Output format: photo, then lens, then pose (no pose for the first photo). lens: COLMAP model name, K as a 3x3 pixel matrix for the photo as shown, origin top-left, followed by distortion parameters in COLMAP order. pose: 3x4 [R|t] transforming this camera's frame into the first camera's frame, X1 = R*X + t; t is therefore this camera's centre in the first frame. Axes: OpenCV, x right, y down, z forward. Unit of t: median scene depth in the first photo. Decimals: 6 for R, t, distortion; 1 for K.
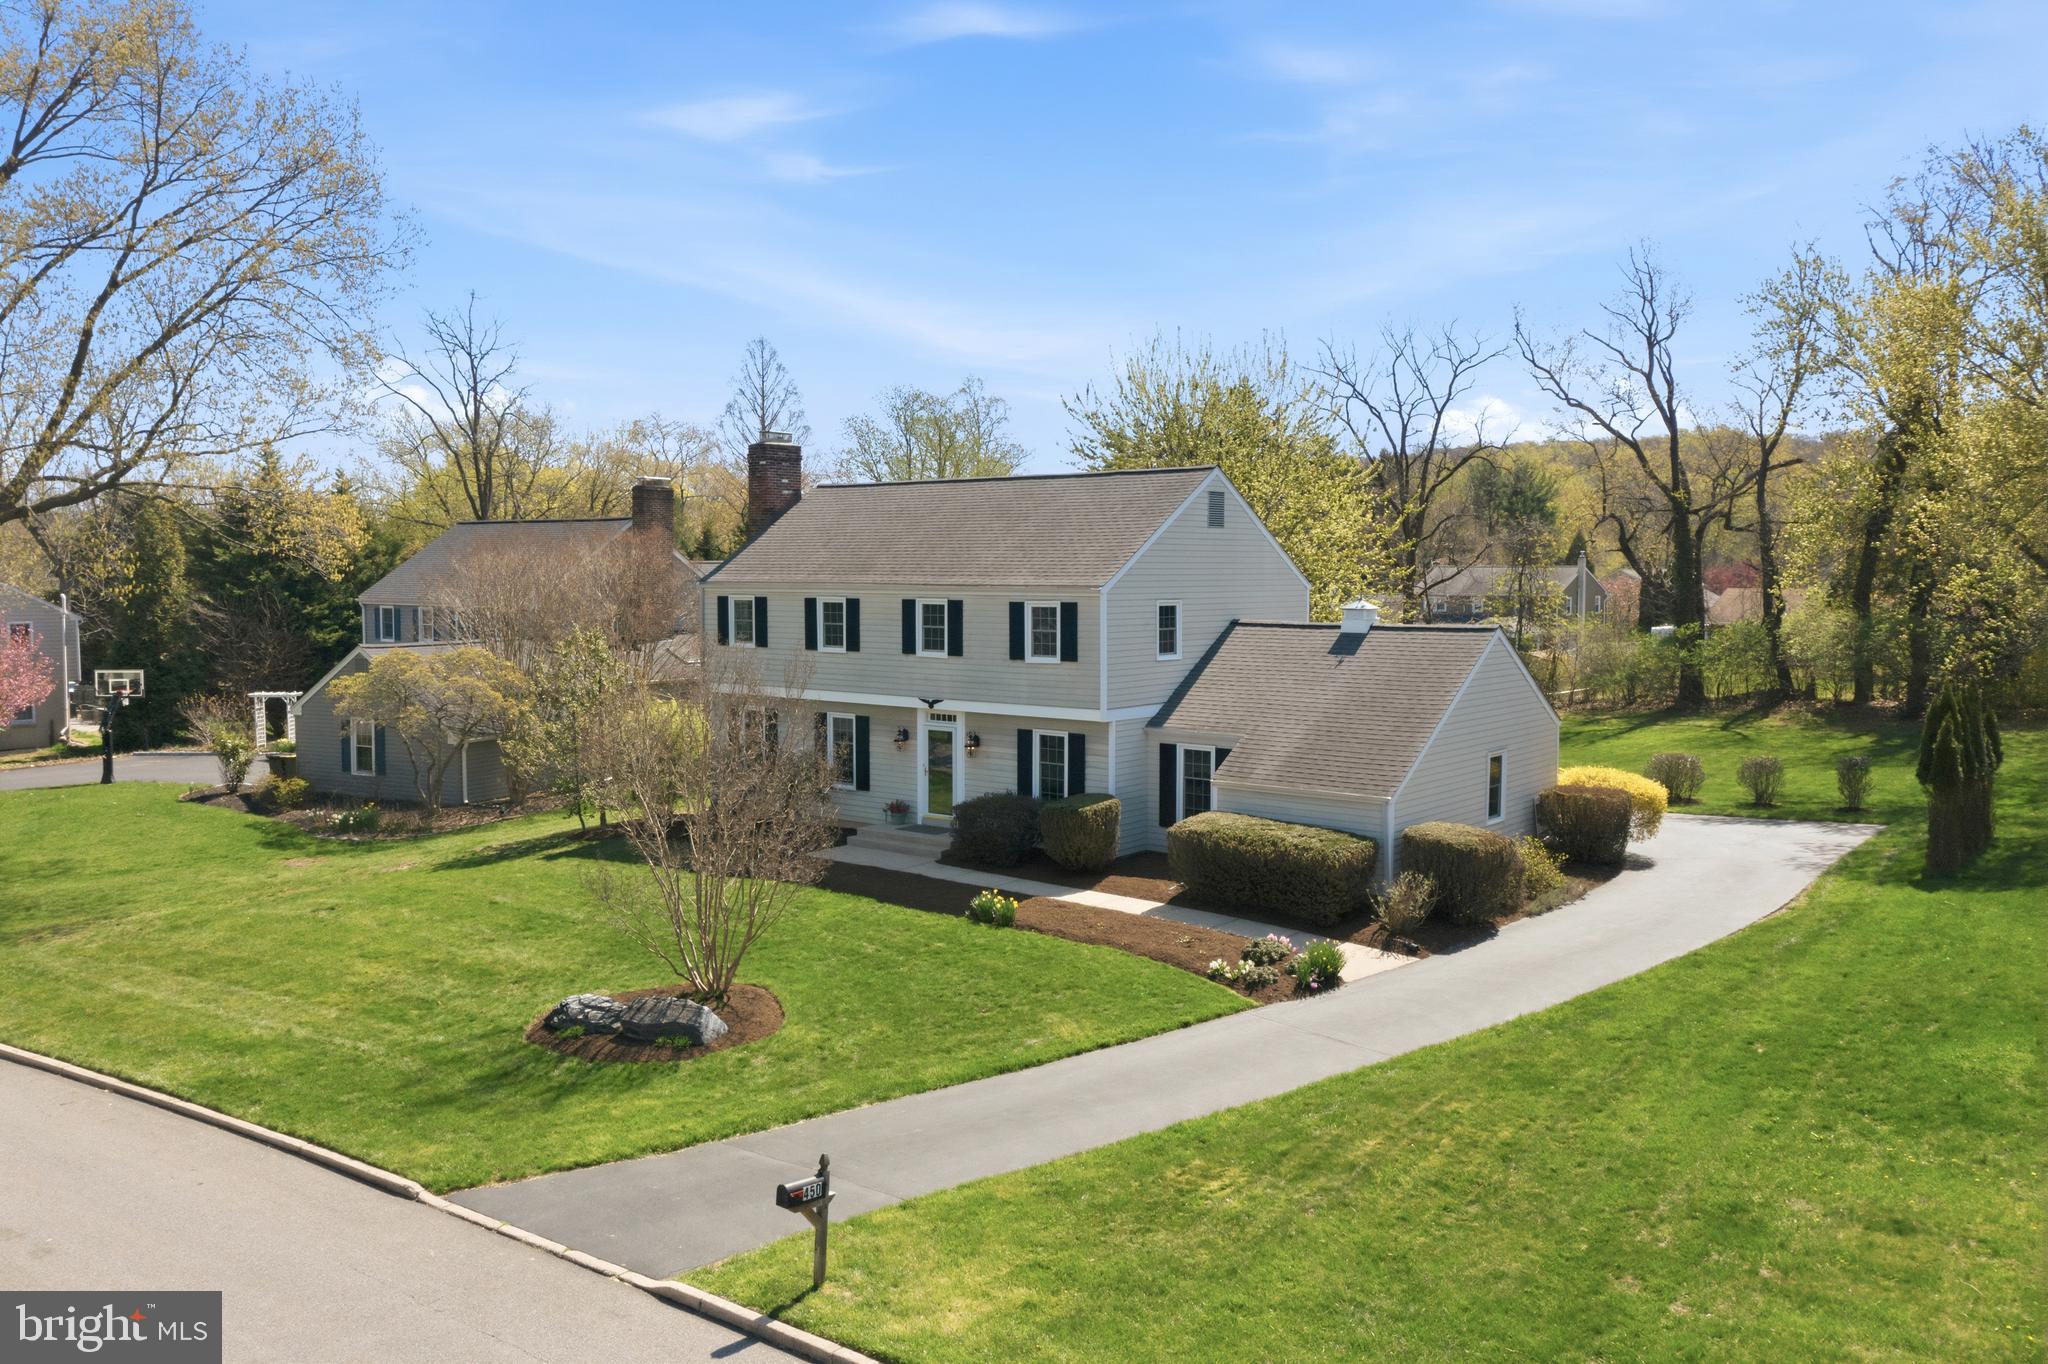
lens RADIAL K [[1623.6, 0, 1021.1], [0, 1623.6, 661.3], [0, 0, 1]] dist [-0.011456, 0.001770]
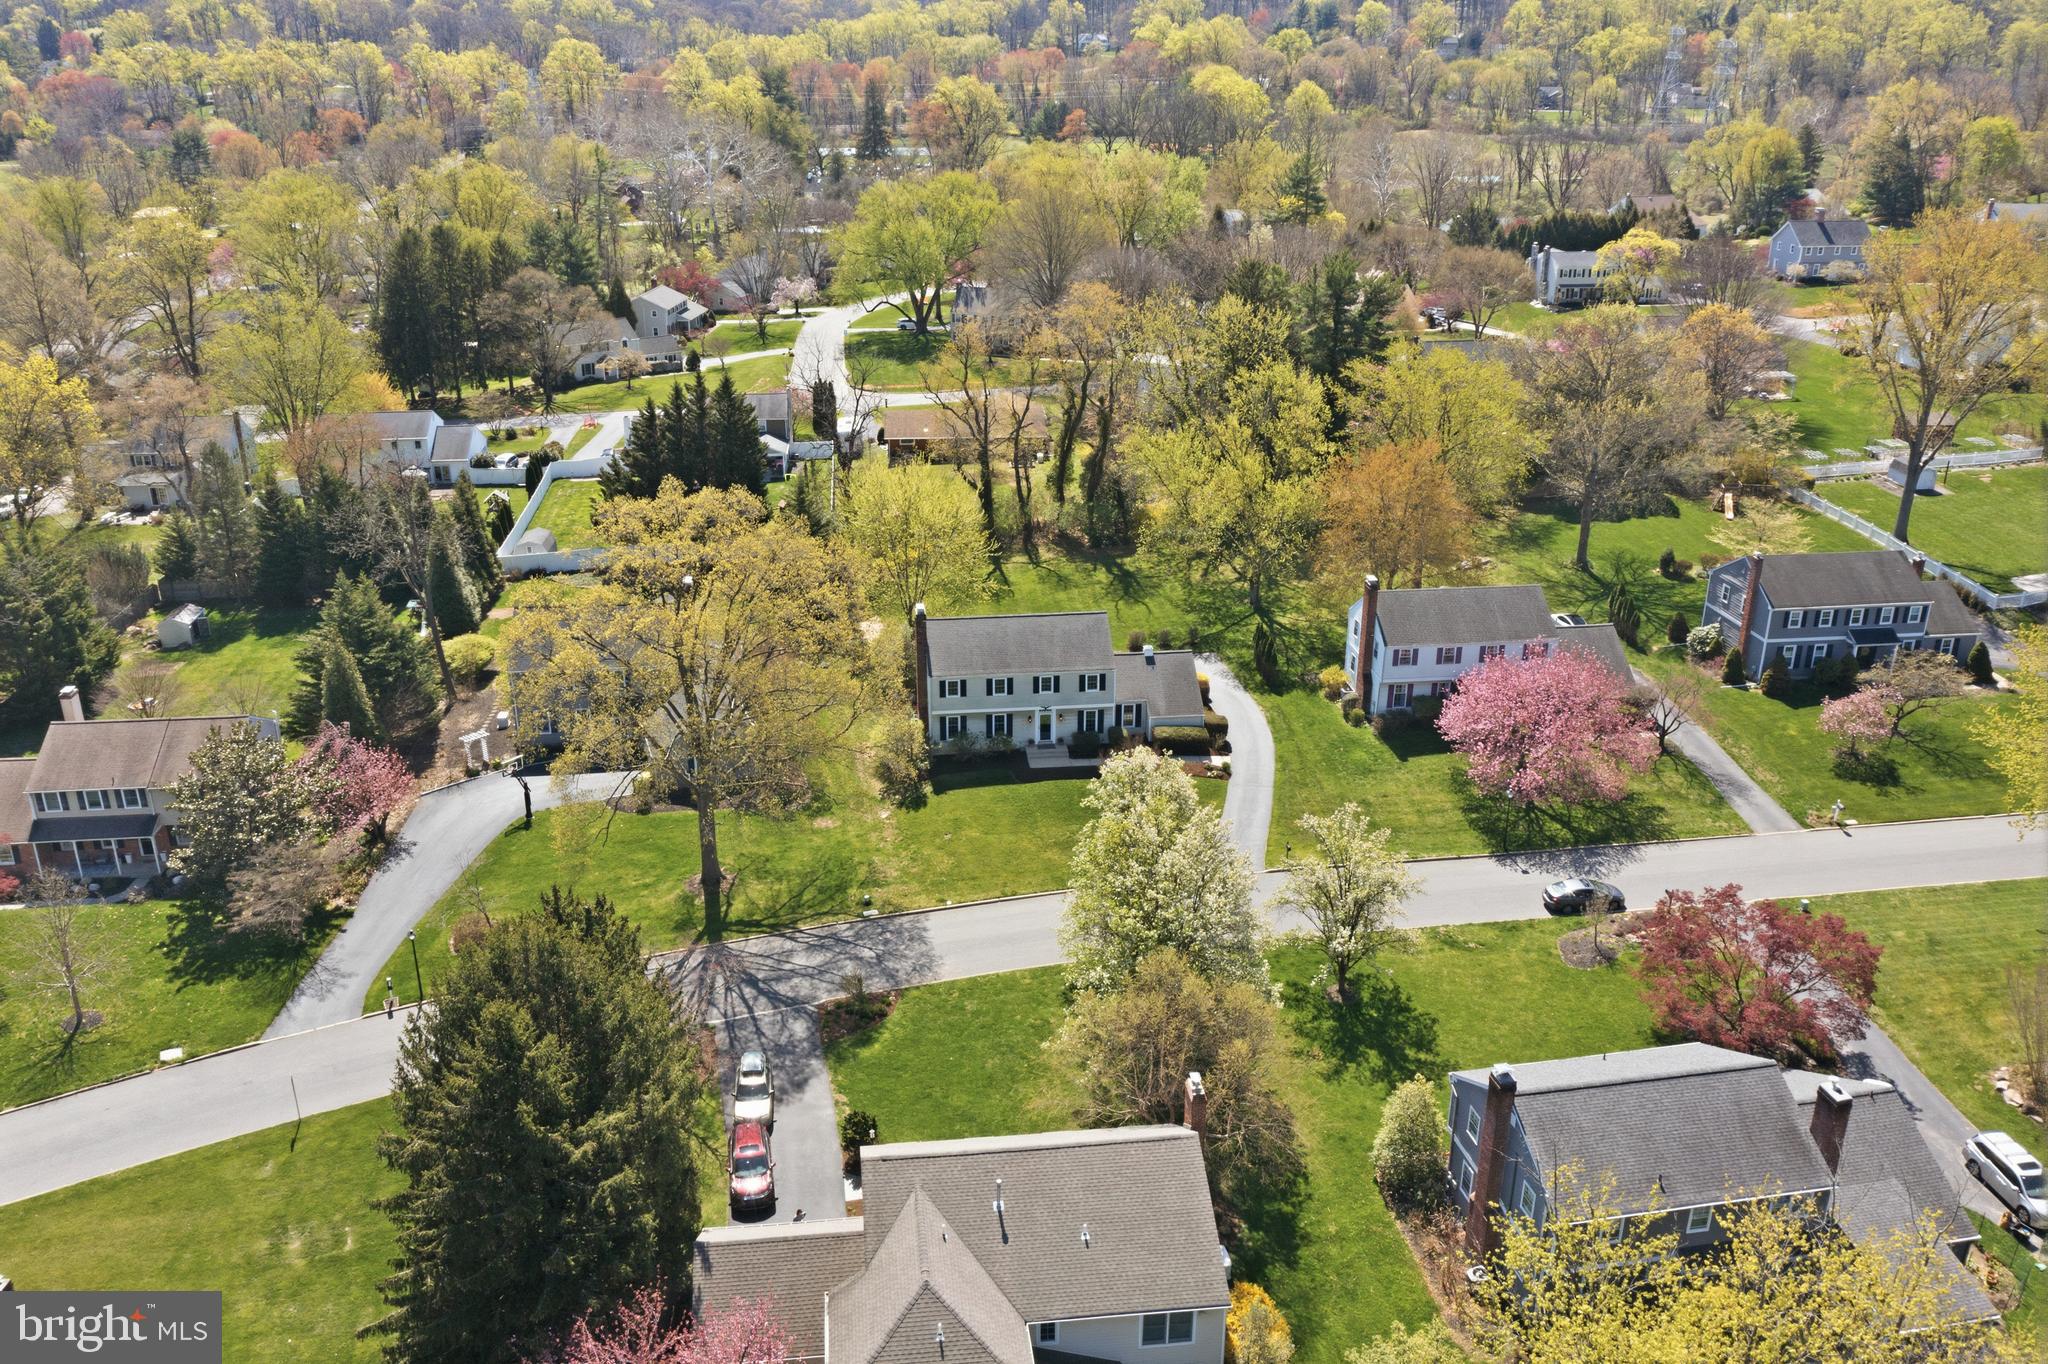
lens RADIAL K [[1623.6, 0, 1021.1], [0, 1623.6, 661.3], [0, 0, 1]] dist [-0.011456, 0.001770]
pose [[0.695606, -0.258283, 0.670390, -2.169664], [0.040513, 0.945758, 0.322337, -1.071294], [-0.717280, -0.197060, 0.668338, -1.011072]]
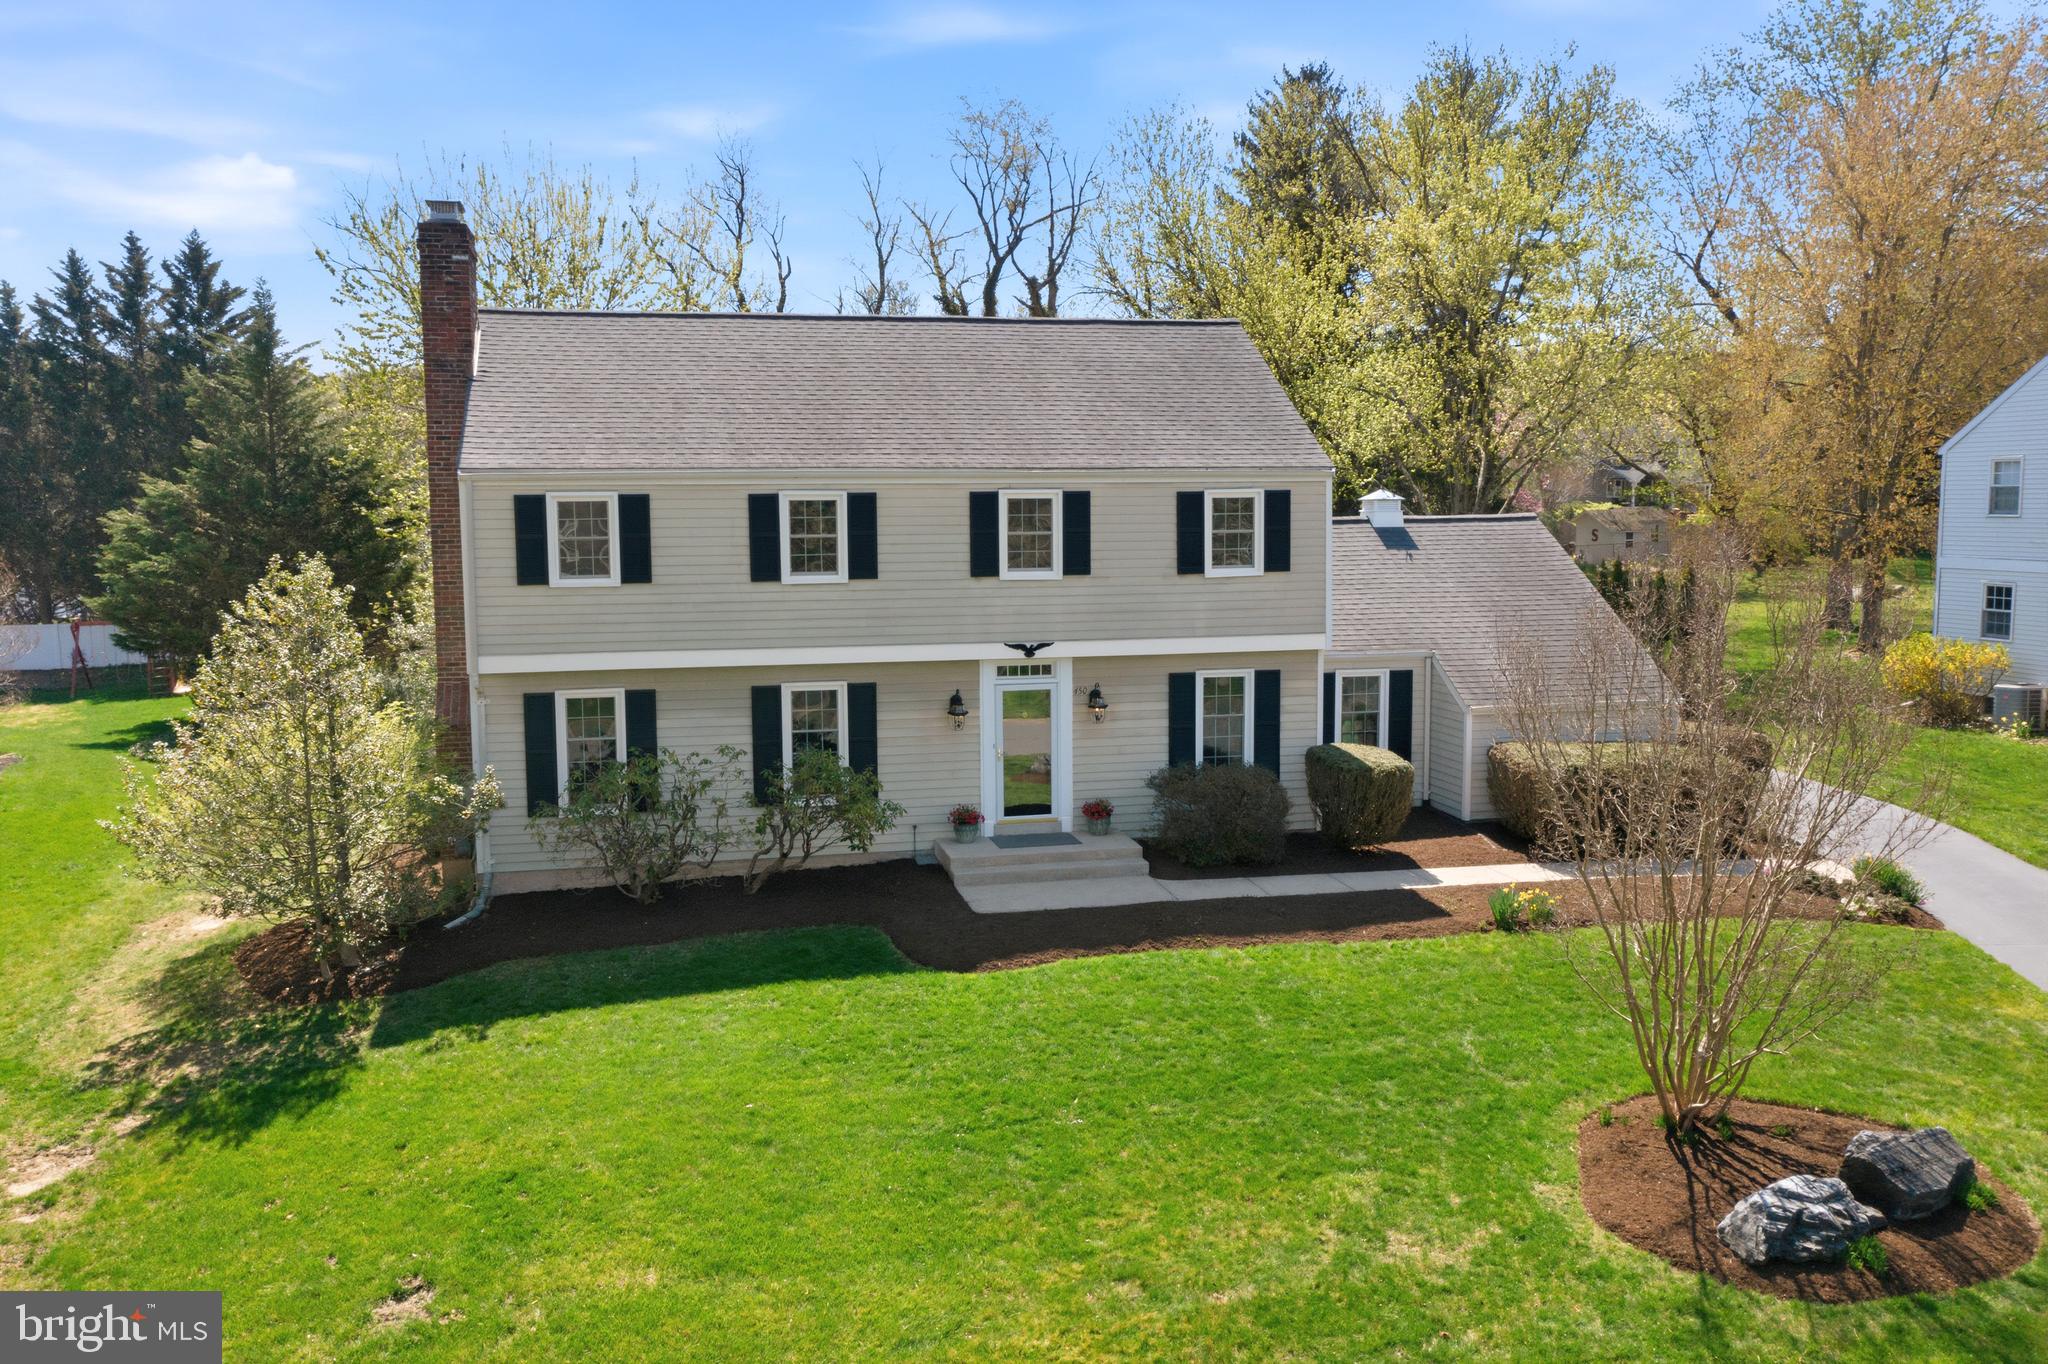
lens RADIAL K [[1623.6, 0, 1021.1], [0, 1623.6, 661.3], [0, 0, 1]] dist [-0.011456, 0.001770]
pose [[0.611190, -0.081859, 0.787239, -0.594666], [0.054731, 0.996628, 0.061141, -0.010137], [-0.789589, 0.005718, 0.613609, 0.618954]]
